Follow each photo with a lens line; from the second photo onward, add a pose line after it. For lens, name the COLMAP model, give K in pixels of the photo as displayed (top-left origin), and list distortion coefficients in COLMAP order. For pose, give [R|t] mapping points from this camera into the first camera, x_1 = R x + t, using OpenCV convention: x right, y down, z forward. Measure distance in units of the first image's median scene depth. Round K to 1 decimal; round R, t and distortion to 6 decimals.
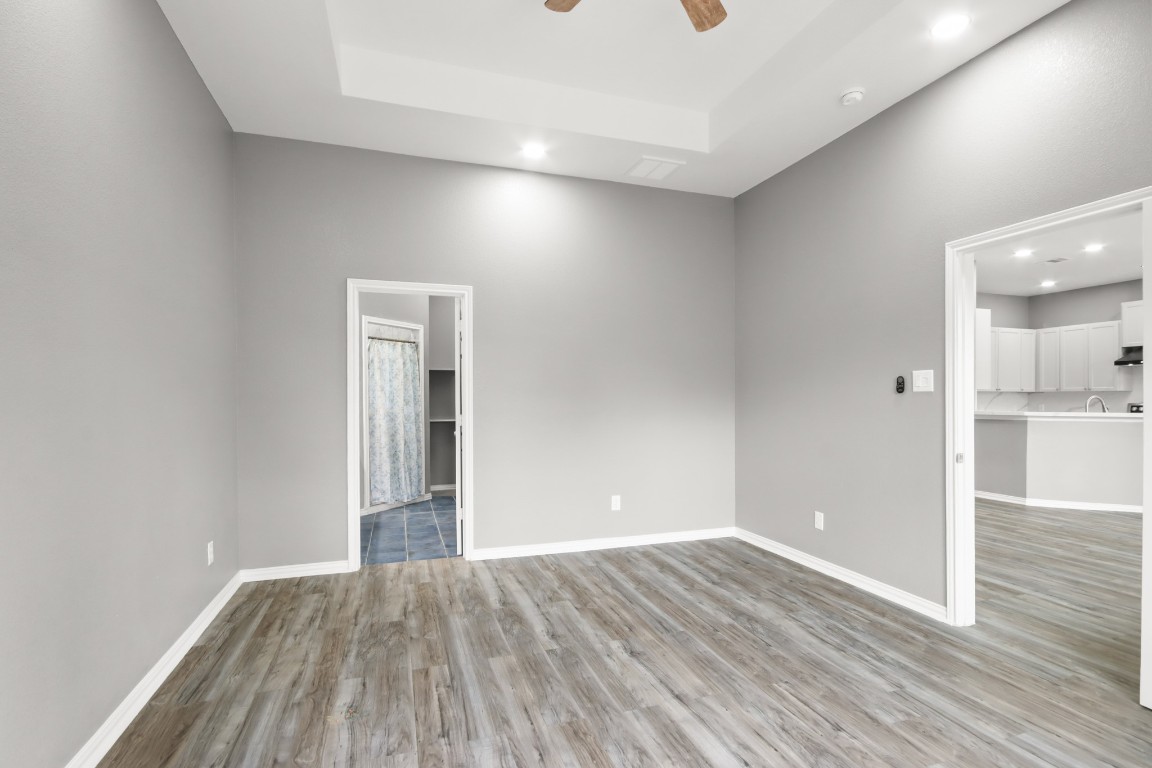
lens RADIAL K [[569.6, 0, 575.5], [0, 569.6, 406.3], [0, 0, 1]] dist [0.015282, -0.010542]
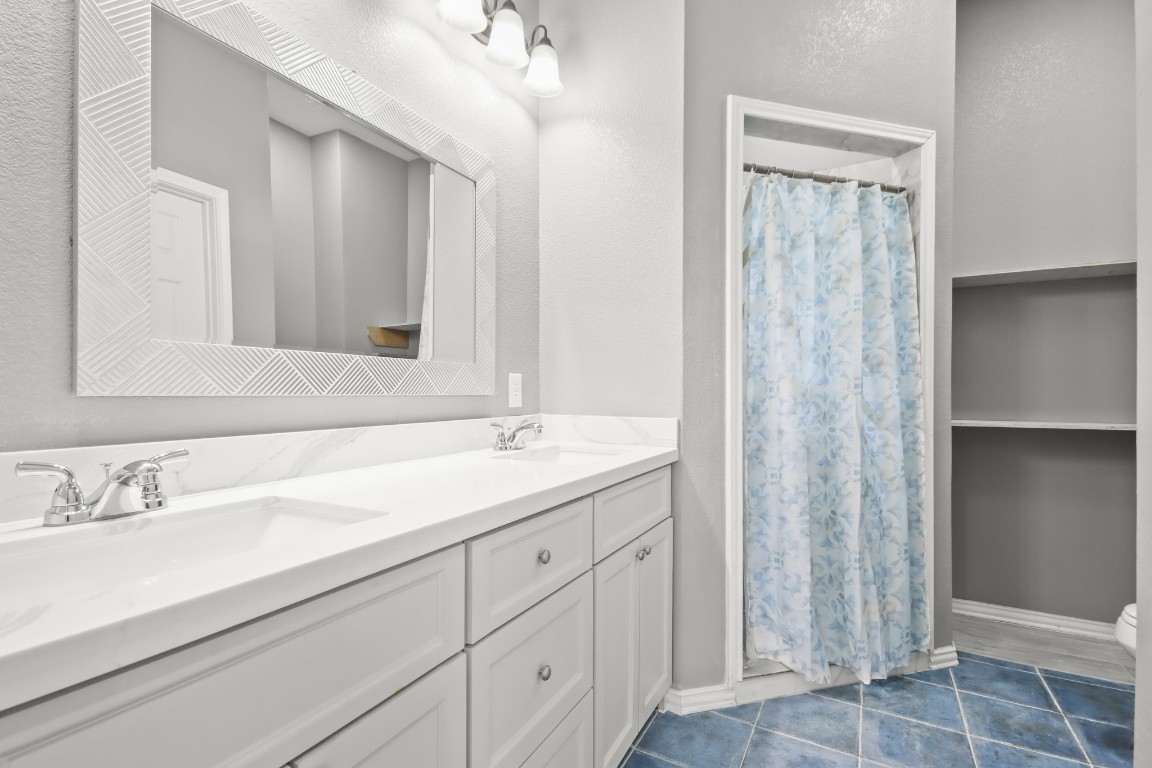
lens RADIAL K [[530.1, 0, 569.1], [0, 530.1, 381.2], [0, 0, 1]] dist [0.008956, -0.009861]
pose [[0.671517, 0.002949, -0.740983, -0.284972], [-0.016828, 0.999795, -0.011271, 0.013801], [0.740798, 0.020038, 0.671429, 1.014372]]
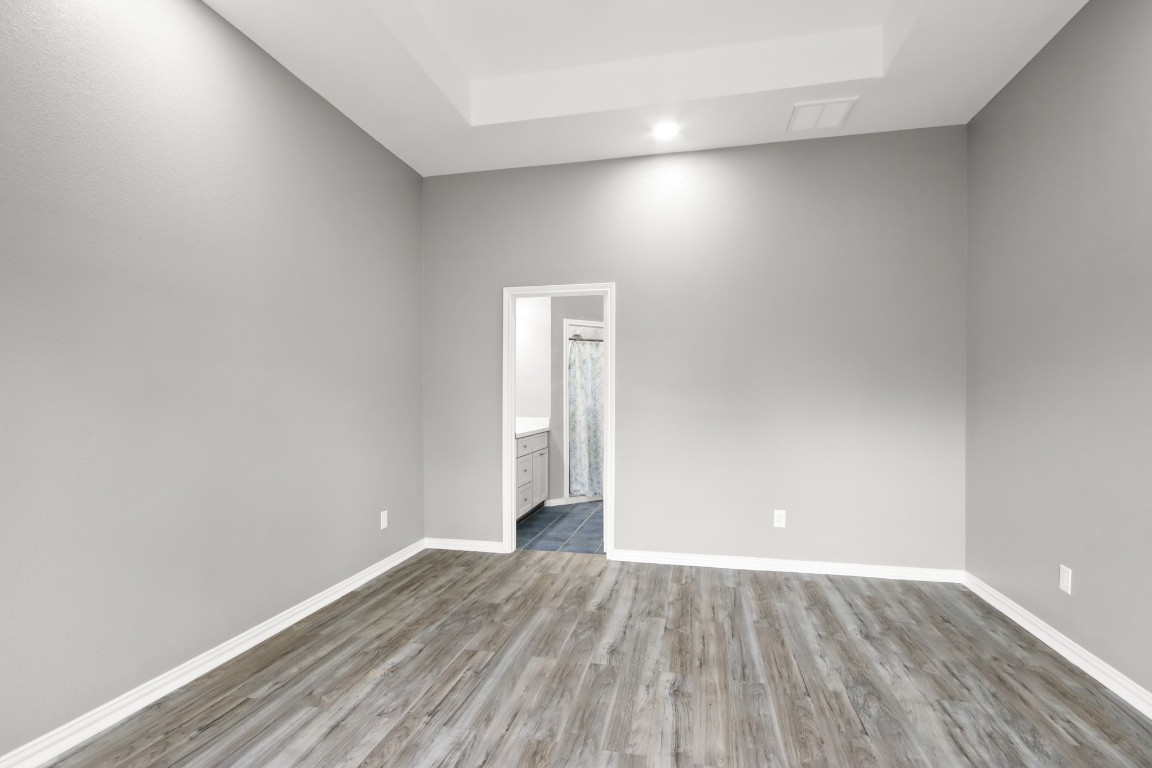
lens RADIAL K [[569.6, 0, 563.7], [0, 569.6, 400.4], [0, 0, 1]] dist [0.015282, -0.010542]
pose [[0.848437, 0.003729, -0.529283, 0.278363], [-0.007718, 0.999956, -0.005327, 0.000217], [0.529240, 0.008605, 0.848428, 0.119921]]
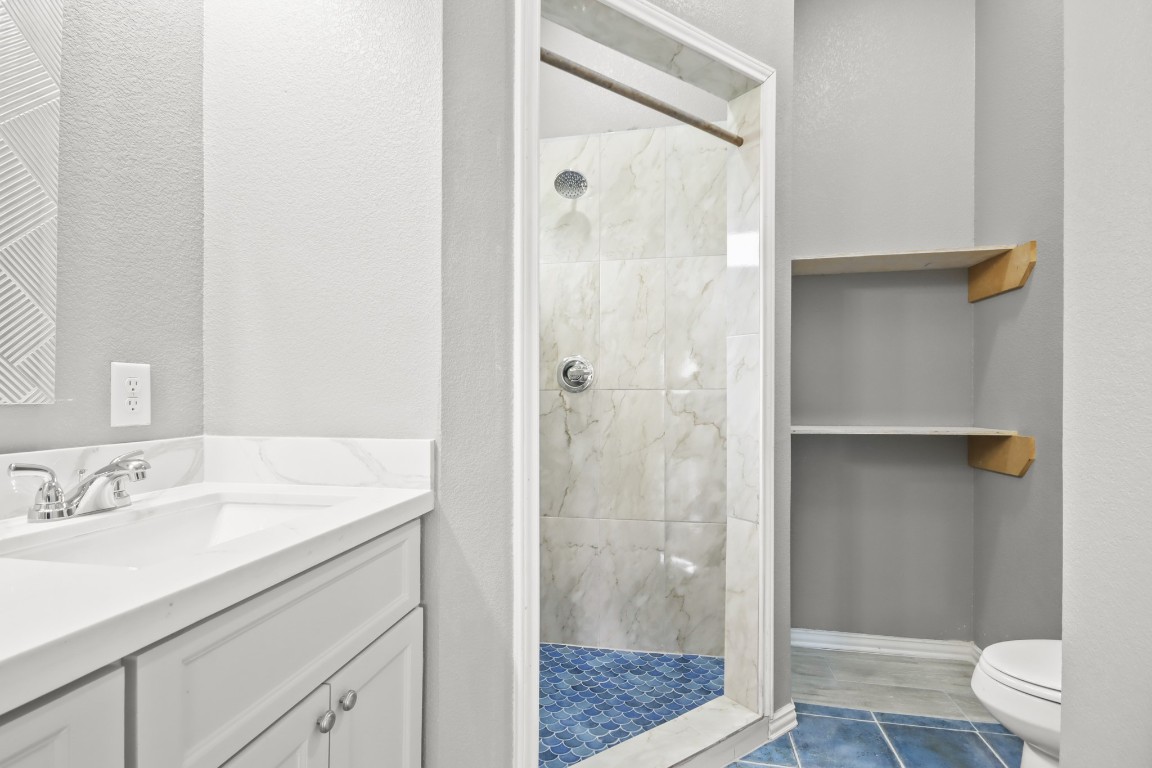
lens RADIAL K [[530.1, 0, 580.7], [0, 530.1, 385.7], [0, 0, 1]] dist [0.008956, -0.009861]
pose [[0.876709, 0.004884, -0.480996, -0.356241], [-0.013463, 0.999806, -0.014387, 0.013969], [0.480832, 0.019089, 0.876605, 1.174857]]
